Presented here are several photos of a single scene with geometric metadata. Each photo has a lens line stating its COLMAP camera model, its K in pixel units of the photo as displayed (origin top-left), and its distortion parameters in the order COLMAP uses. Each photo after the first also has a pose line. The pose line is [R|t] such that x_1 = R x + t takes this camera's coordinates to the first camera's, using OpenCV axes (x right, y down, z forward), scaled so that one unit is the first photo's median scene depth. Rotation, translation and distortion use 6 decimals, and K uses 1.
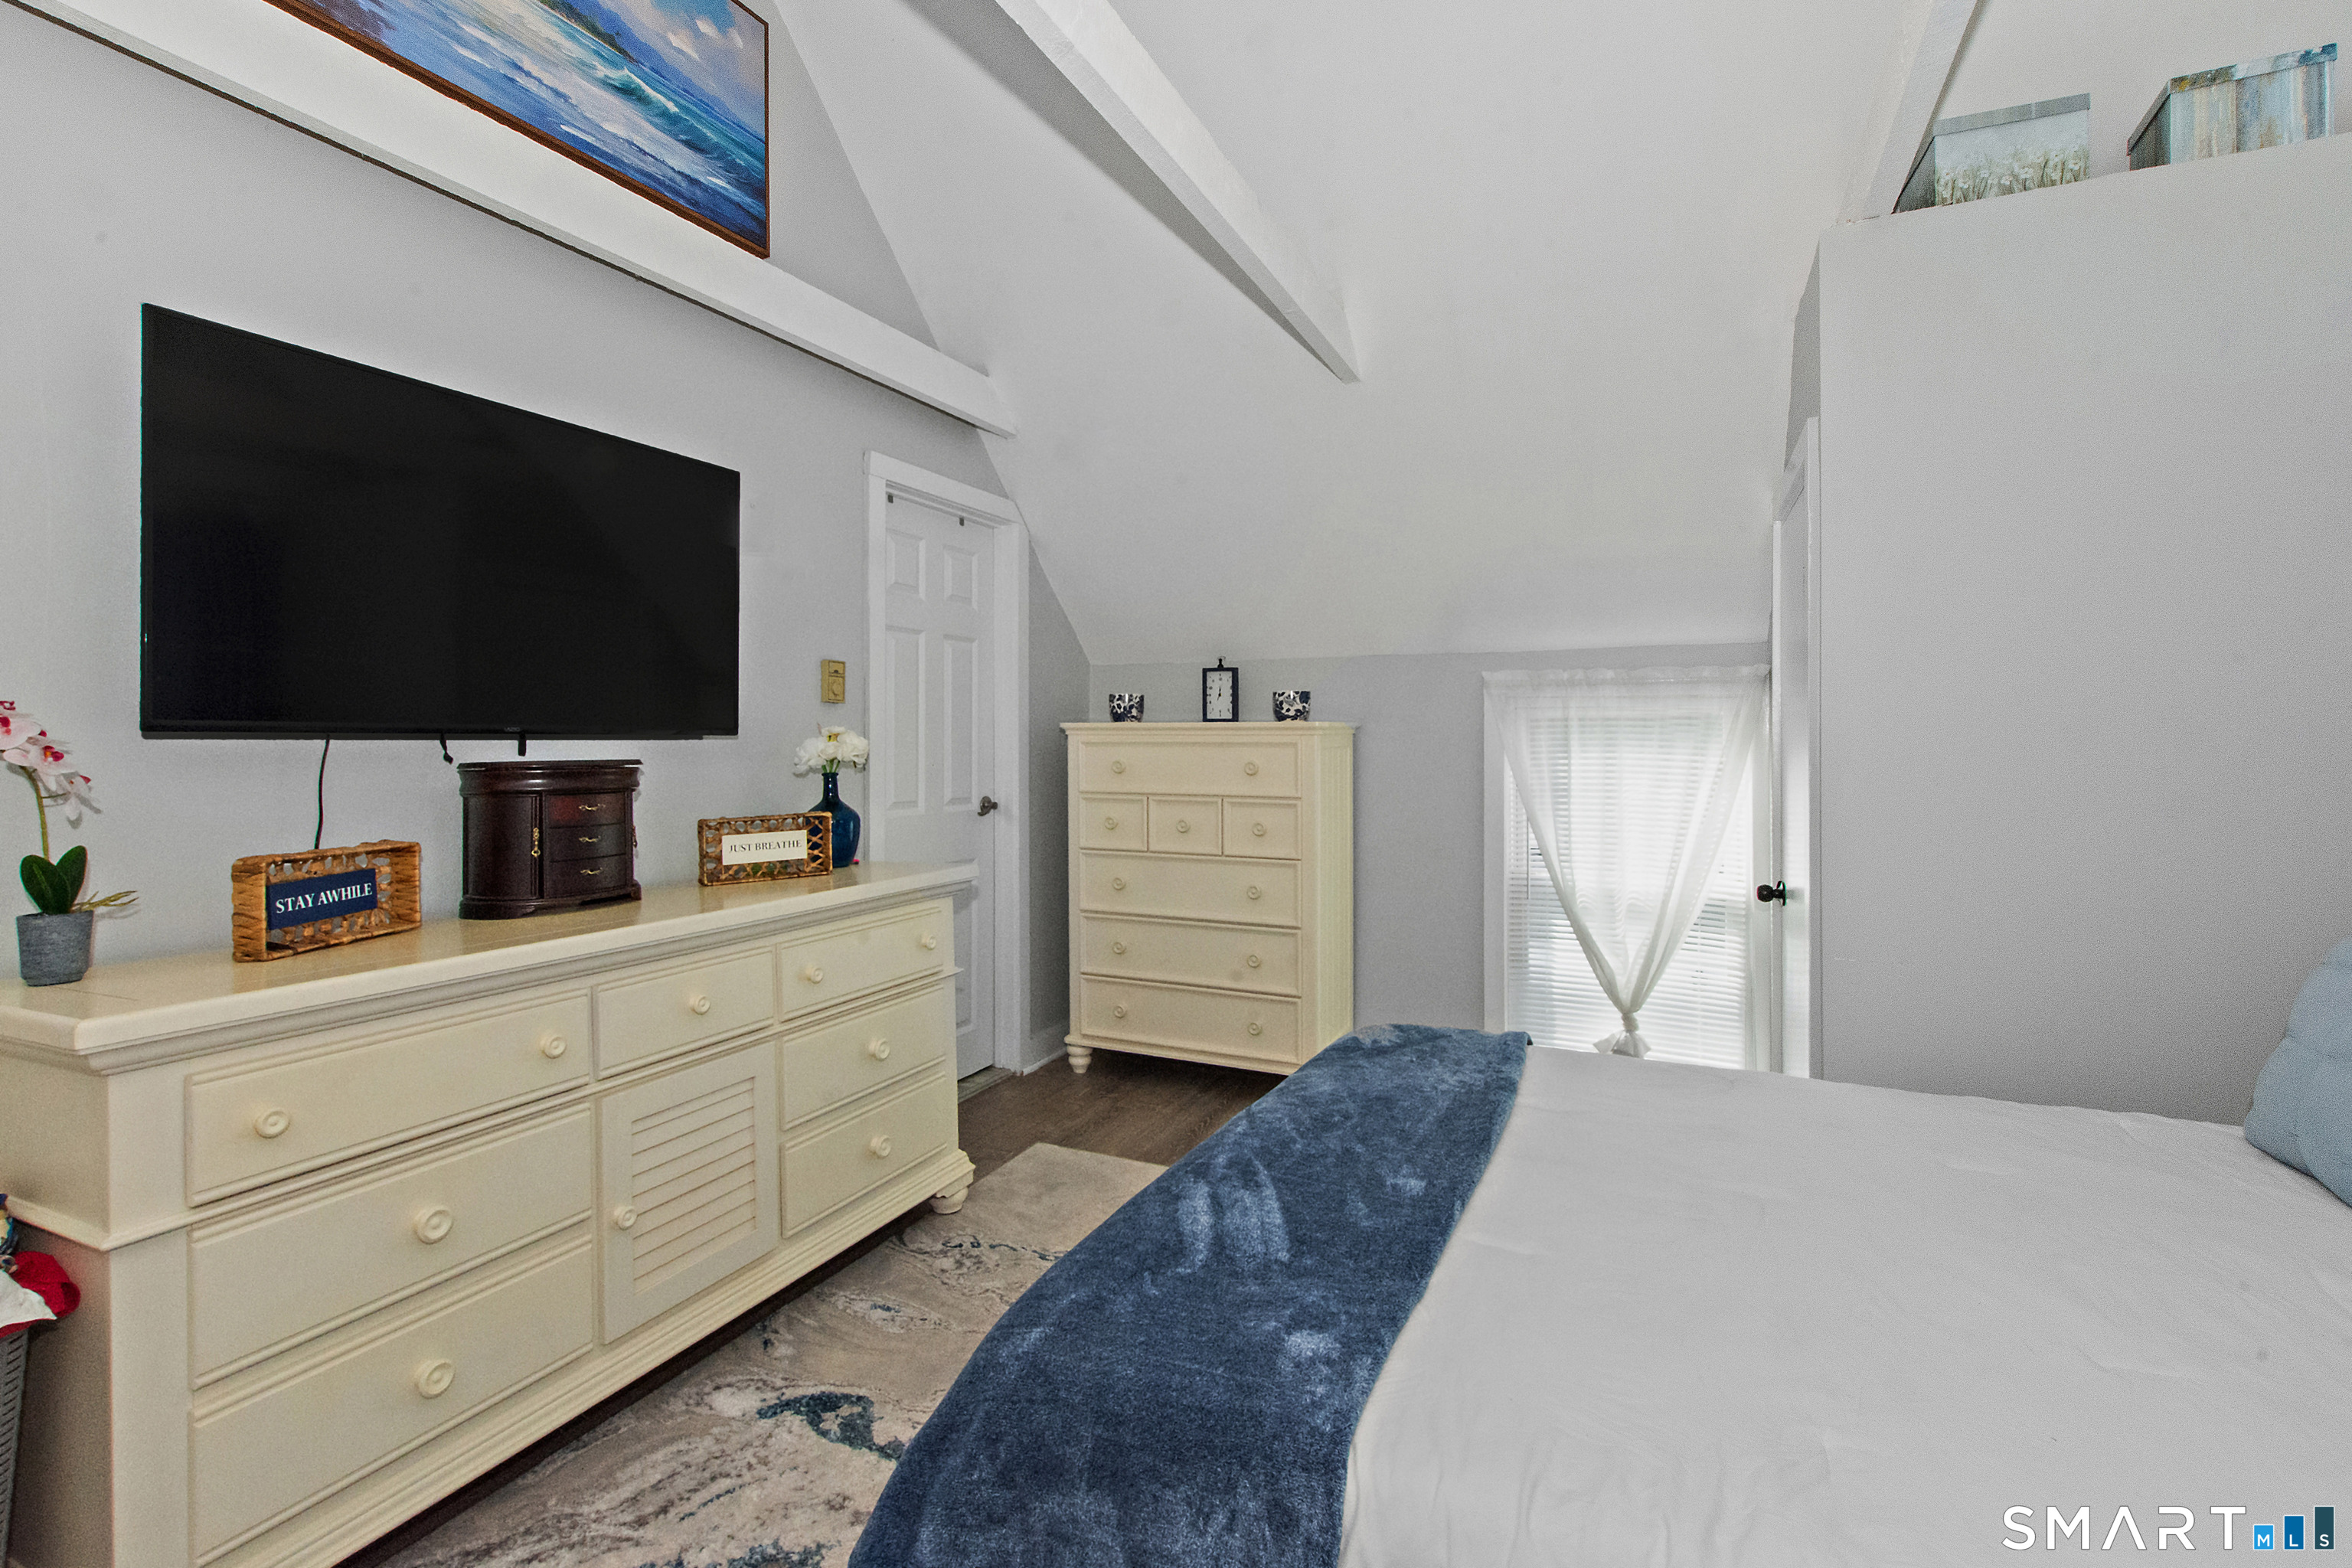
lens RADIAL K [[1046.6, 0, 1179.6], [0, 1046.6, 740.2], [0, 0, 1]] dist [0.001245, 0.000276]
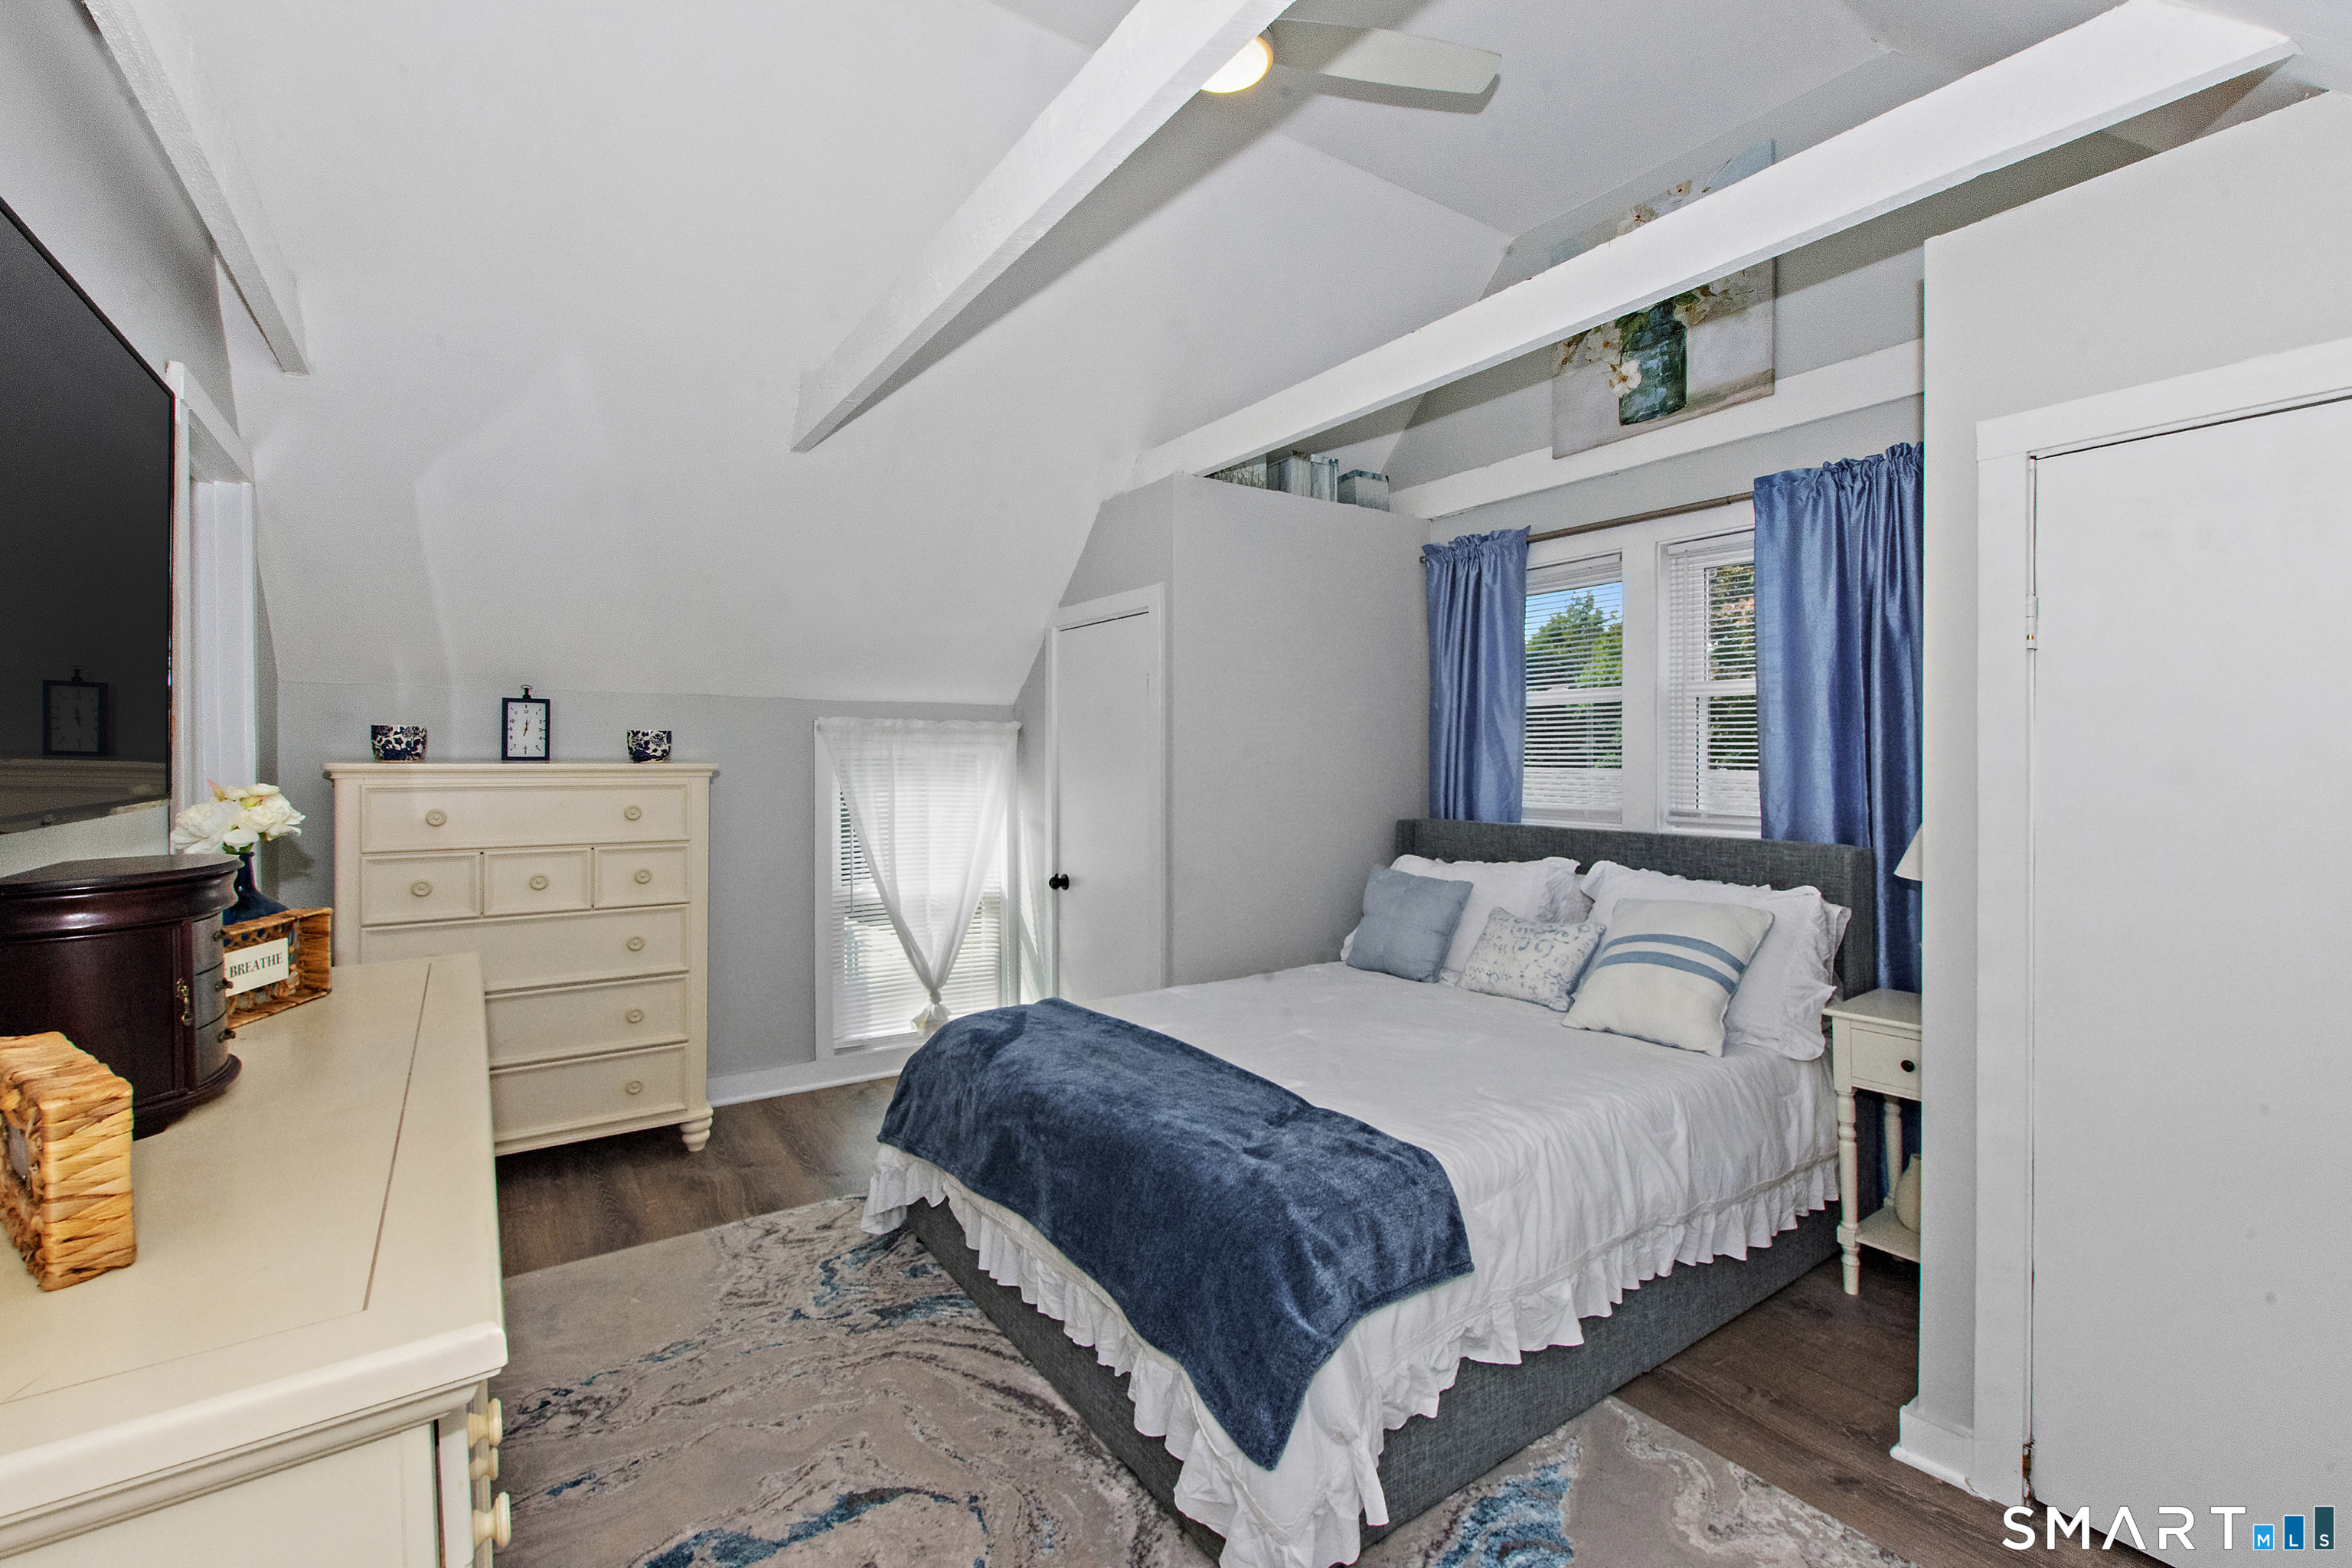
lens RADIAL K [[1010.3, 0, 1183.8], [0, 1010.3, 766.7], [0, 0, 1]] dist [-0.000599, -0.000212]
pose [[0.483312, -0.003149, 0.875442, -0.485068], [0.009792, 0.999950, -0.001809, -0.006187], [-0.875393, 0.009447, 0.483319, 0.131234]]
